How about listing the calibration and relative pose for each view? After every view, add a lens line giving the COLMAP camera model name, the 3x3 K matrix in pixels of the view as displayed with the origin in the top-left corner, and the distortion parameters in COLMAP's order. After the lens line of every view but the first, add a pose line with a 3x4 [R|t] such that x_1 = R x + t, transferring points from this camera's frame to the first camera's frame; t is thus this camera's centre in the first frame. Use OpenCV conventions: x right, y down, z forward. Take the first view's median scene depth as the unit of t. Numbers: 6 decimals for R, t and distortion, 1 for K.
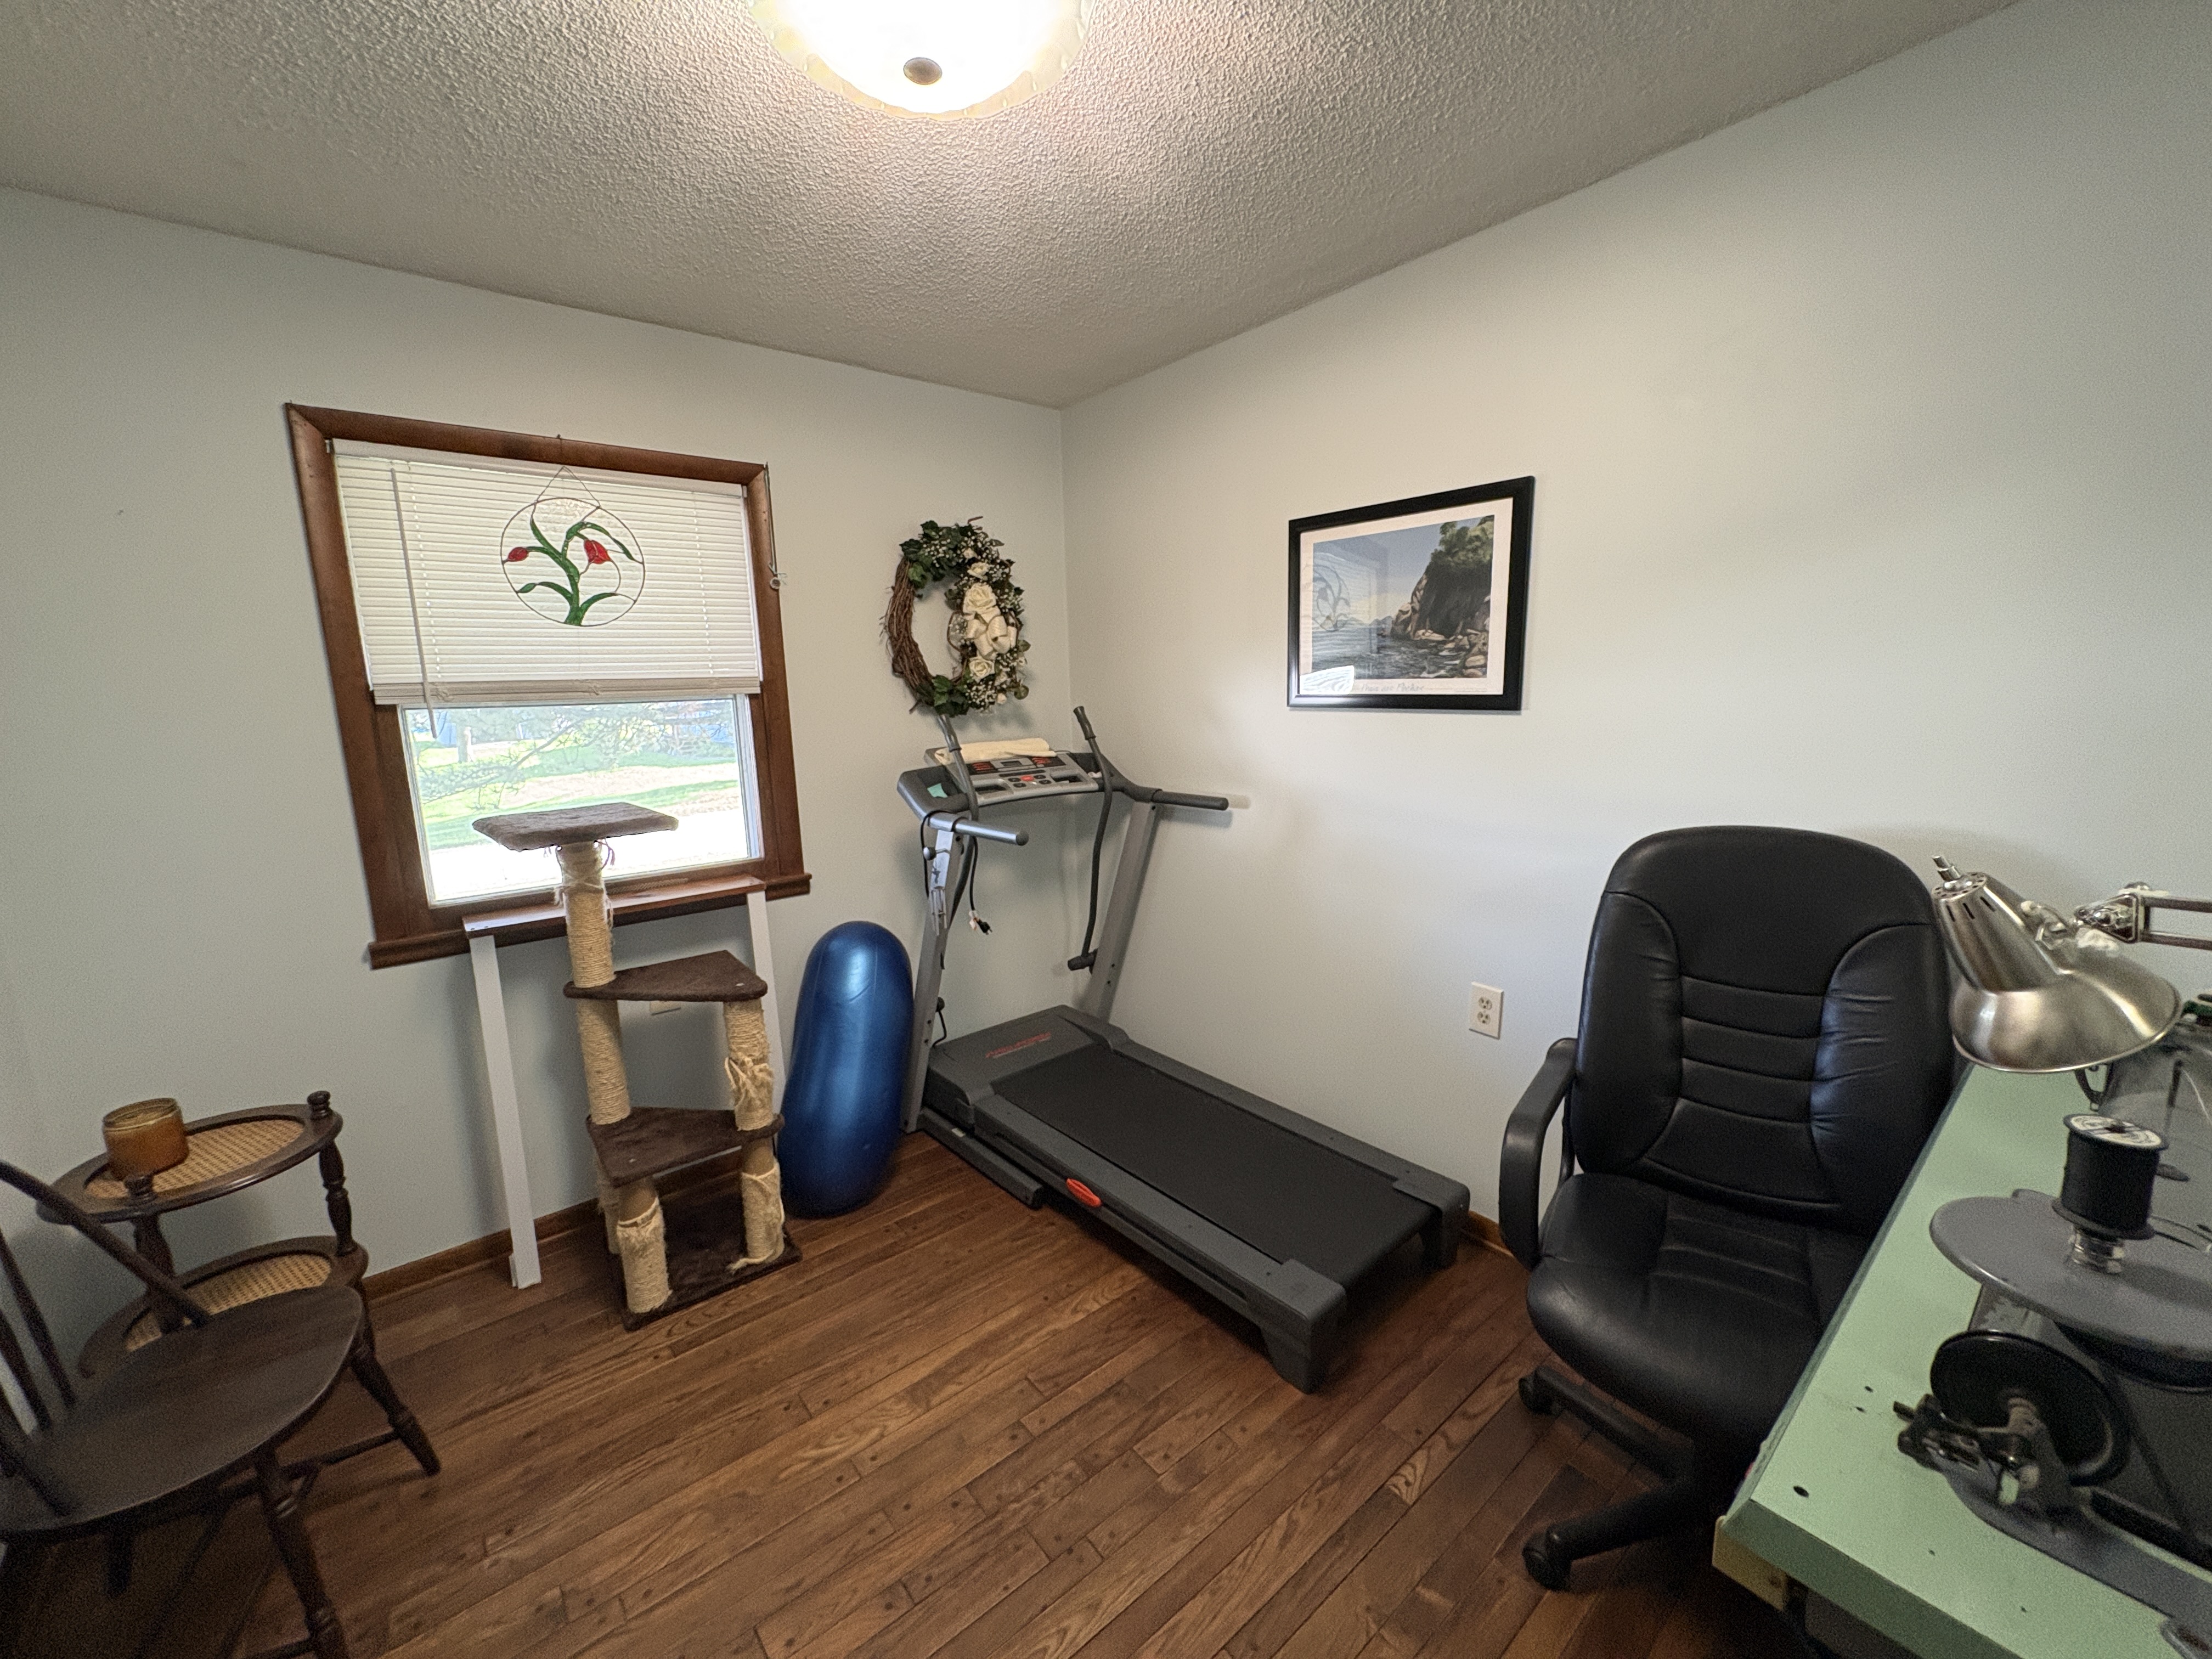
lens RADIAL K [[886.8, 0, 1109.9], [0, 886.8, 825.4], [0, 0, 1]] dist [-0.000450, -0.000181]
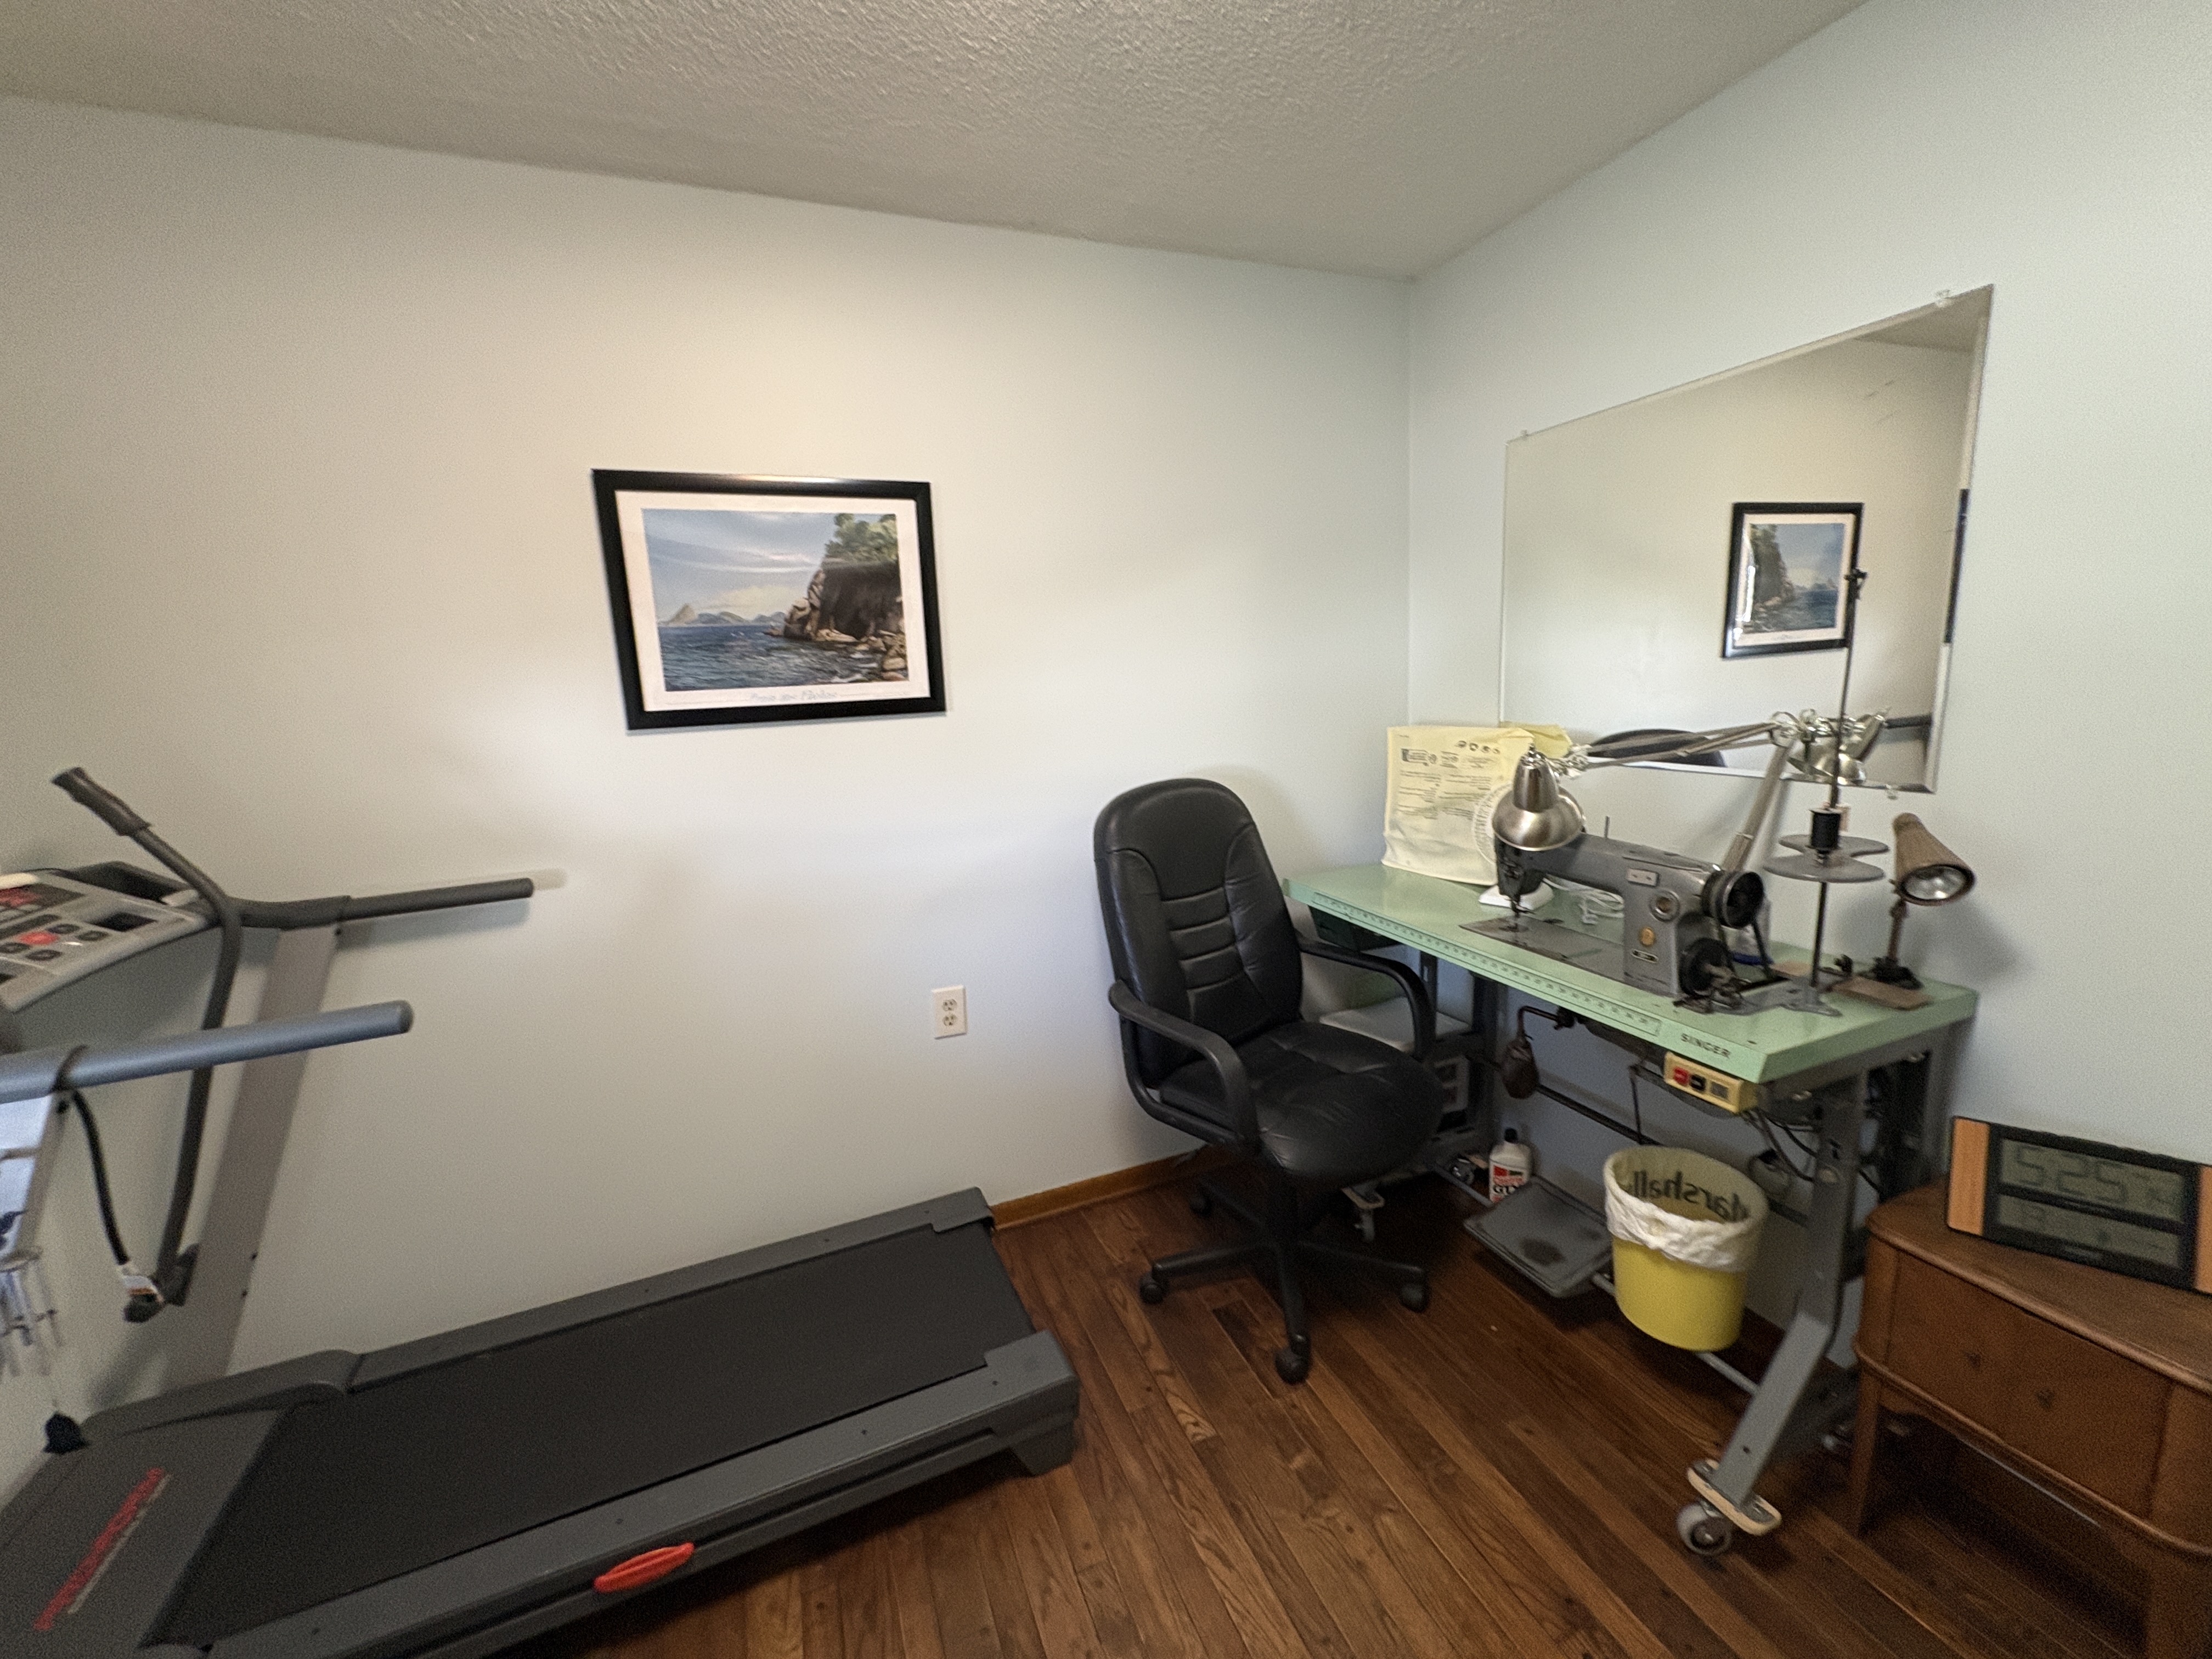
lens RADIAL K [[874.5, 0, 1106.0], [0, 874.5, 829.5], [0, 0, 1]] dist [-0.001074, -0.000161]
pose [[0.304523, -0.157851, 0.939334, -0.432200], [0.199096, 0.974937, 0.099289, -0.057382], [-0.931465, 0.156782, 0.328318, 0.494404]]
